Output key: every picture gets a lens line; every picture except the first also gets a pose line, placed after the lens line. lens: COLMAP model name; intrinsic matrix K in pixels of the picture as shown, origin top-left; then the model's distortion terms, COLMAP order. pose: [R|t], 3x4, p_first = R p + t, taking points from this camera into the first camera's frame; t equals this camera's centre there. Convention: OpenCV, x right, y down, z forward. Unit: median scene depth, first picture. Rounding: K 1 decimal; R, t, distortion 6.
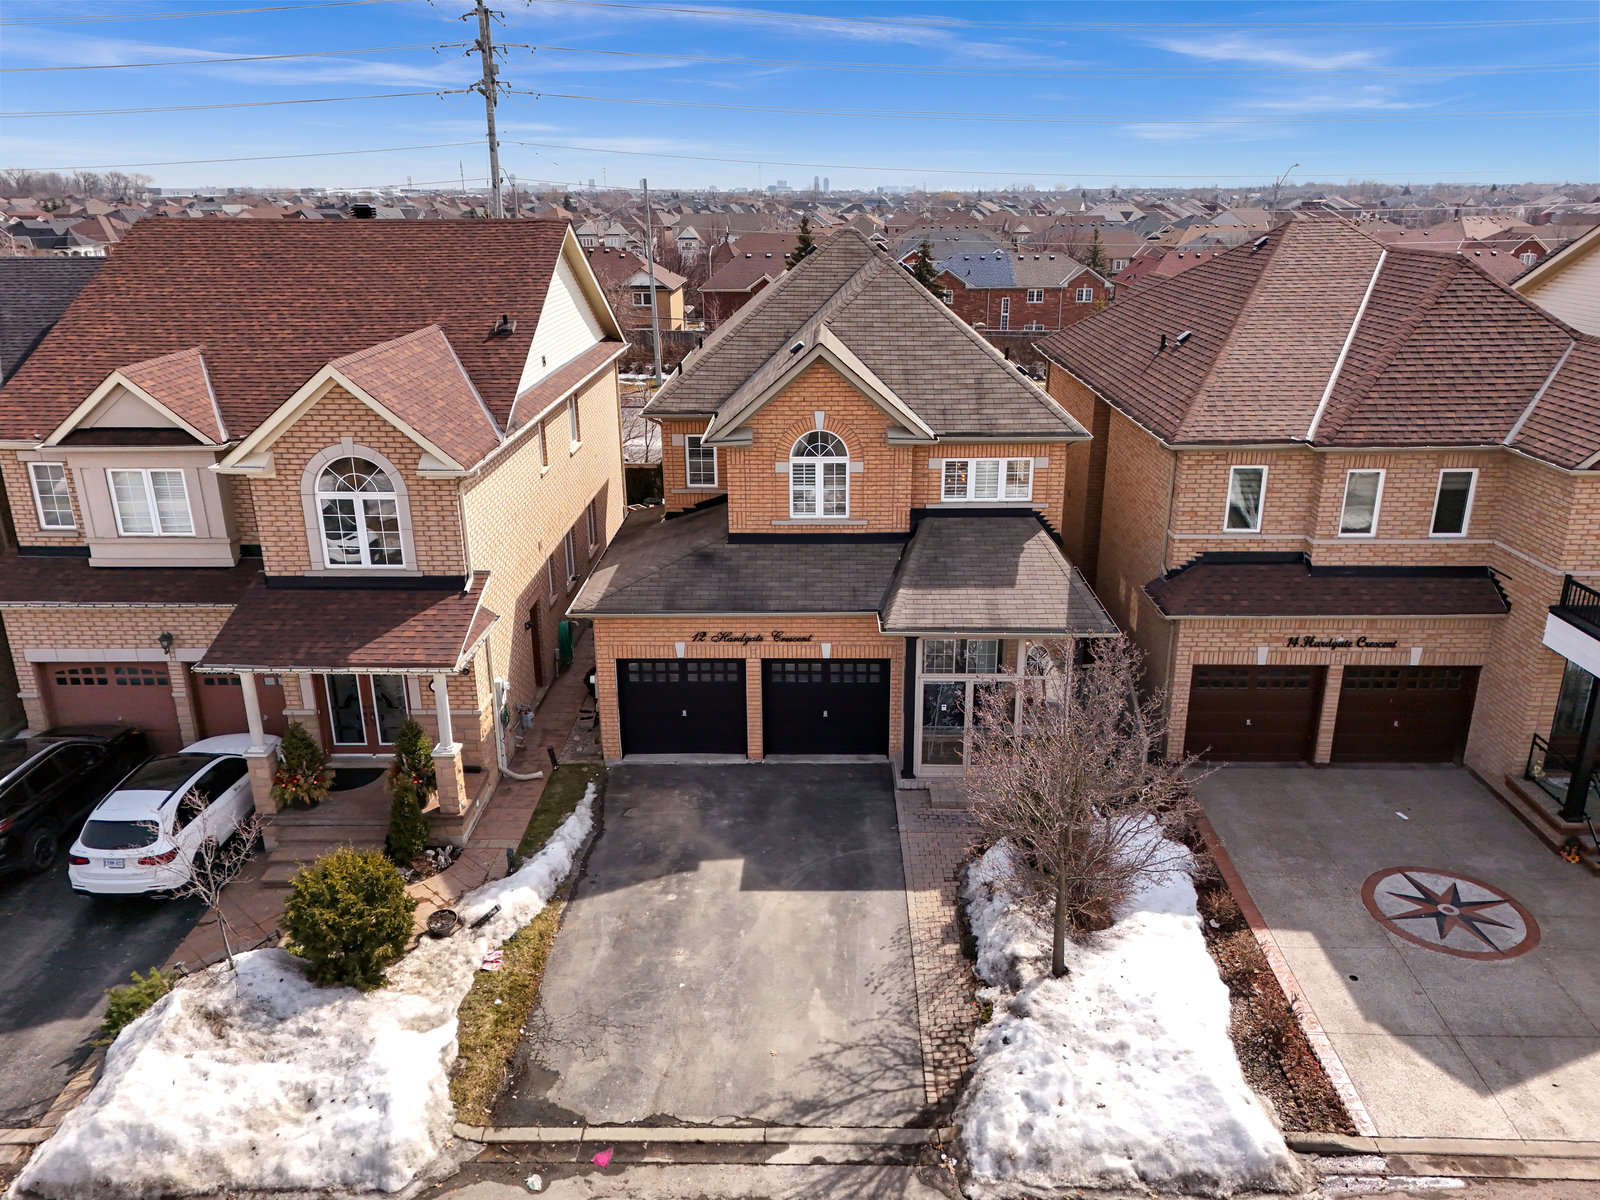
lens RADIAL K [[1168.9, 0, 800.0], [0, 1168.9, 600.0], [0, 0, 1]] dist [0.066081, -0.067013]
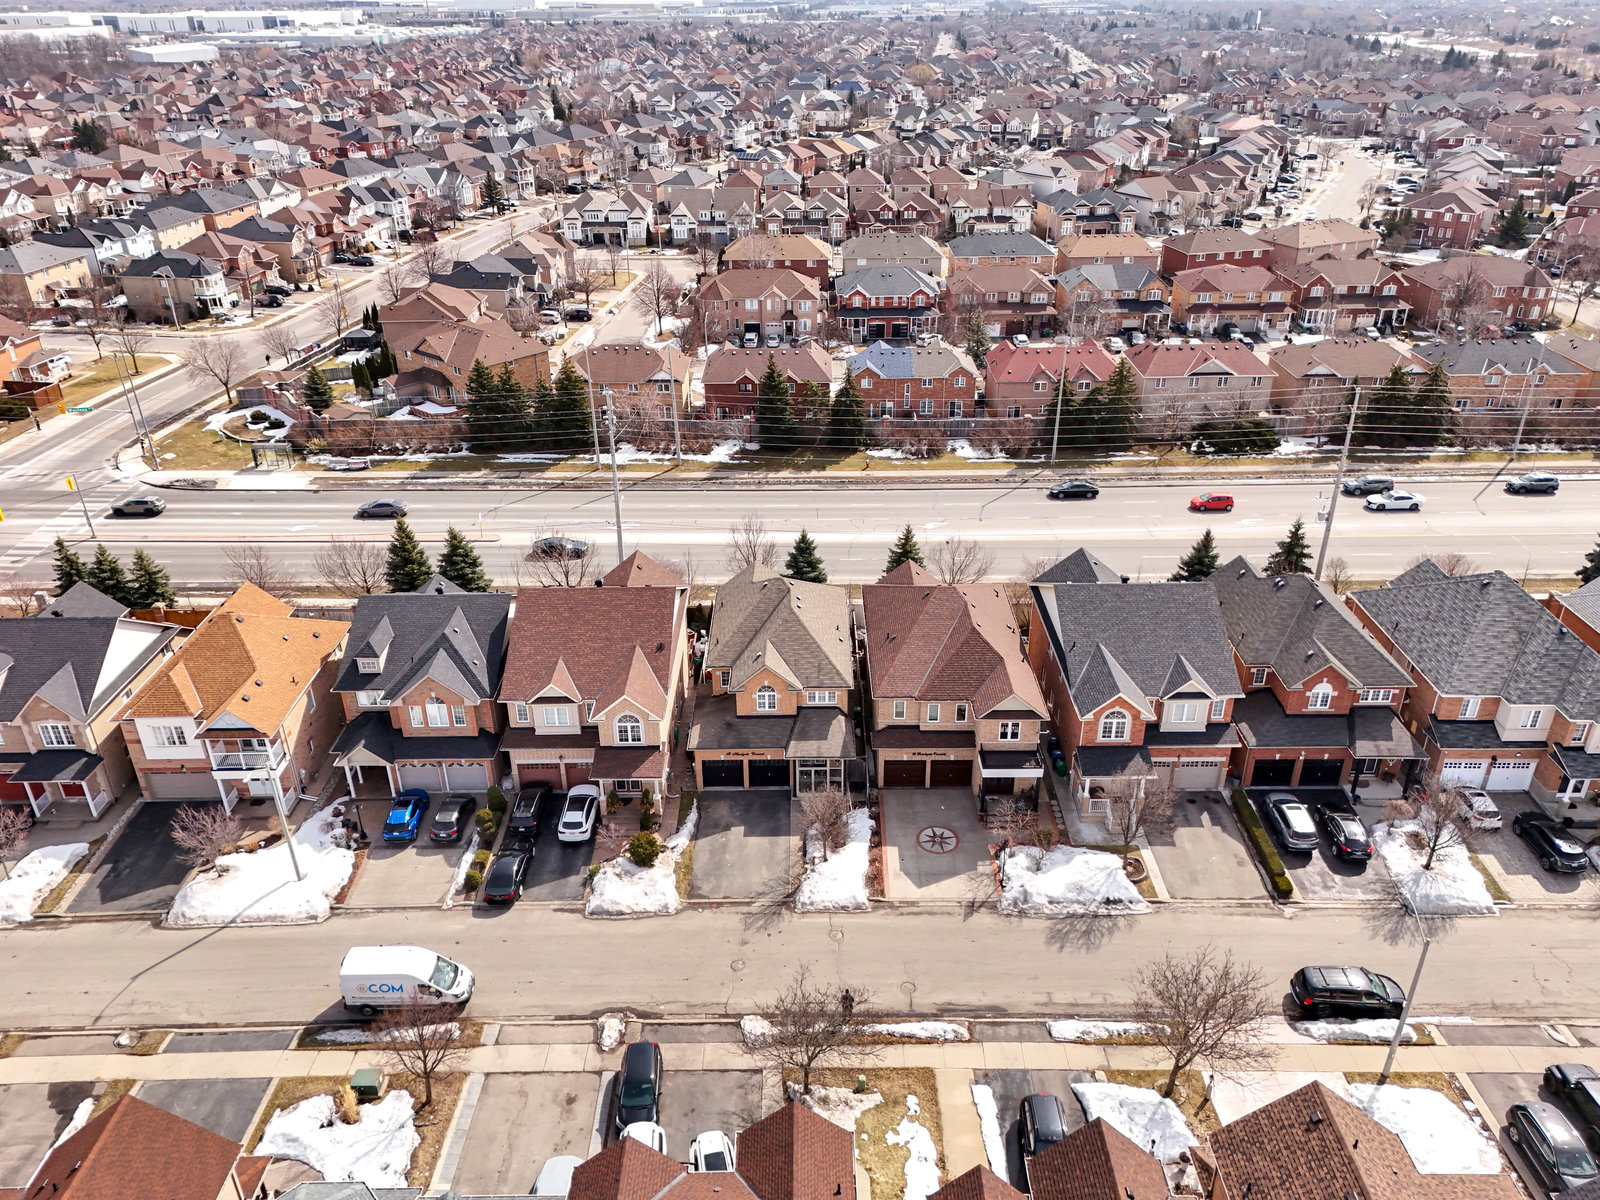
lens RADIAL K [[1121.3, 0, 806.5], [0, 1121.3, 595.2], [0, 0, 1]] dist [0.057177, -0.000765]
pose [[0.999734, -0.008238, 0.021554, 0.063033], [0.005226, 0.990663, 0.136235, -0.812530], [-0.022476, -0.136086, 0.990442, -1.966137]]
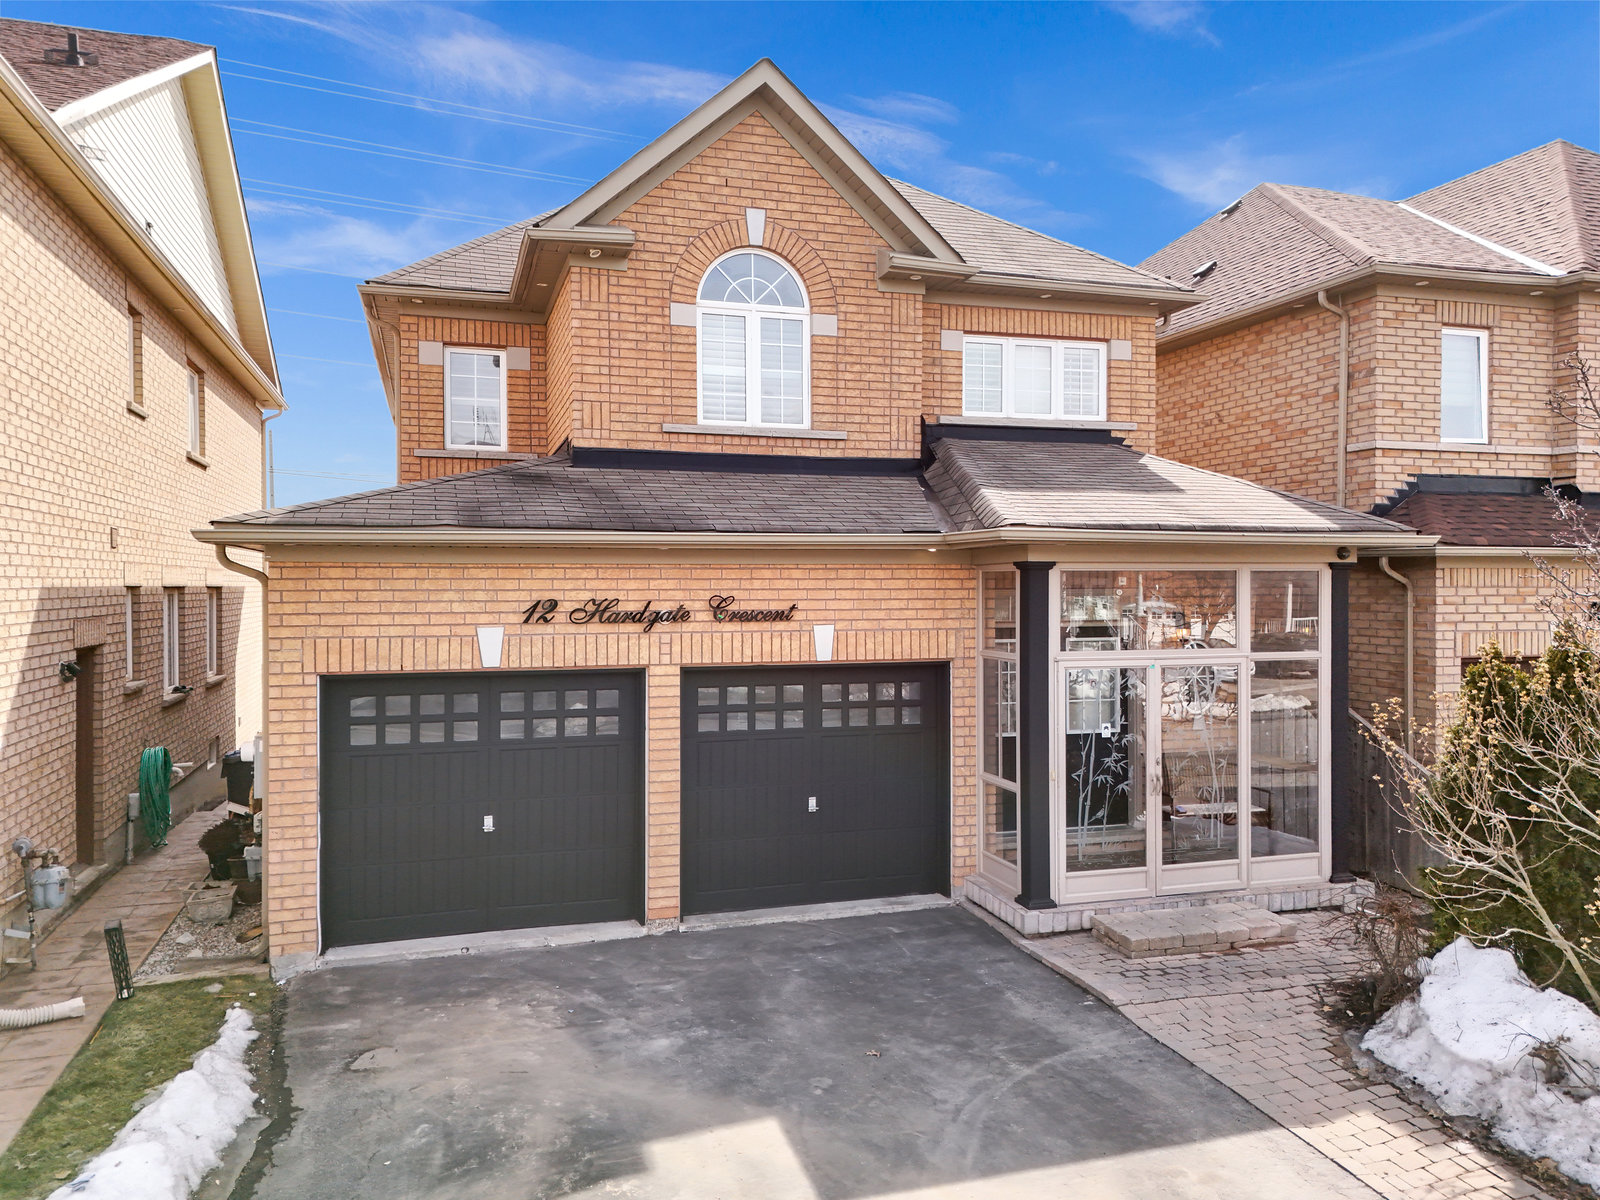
lens RADIAL K [[1168.9, 0, 800.0], [0, 1168.9, 600.0], [0, 0, 1]] dist [0.066081, -0.067013]
pose [[0.948627, 0.002513, 0.316386, -0.132167], [0.100389, 0.945909, -0.308511, 0.169182], [-0.300048, 0.324423, 0.897062, 0.593101]]
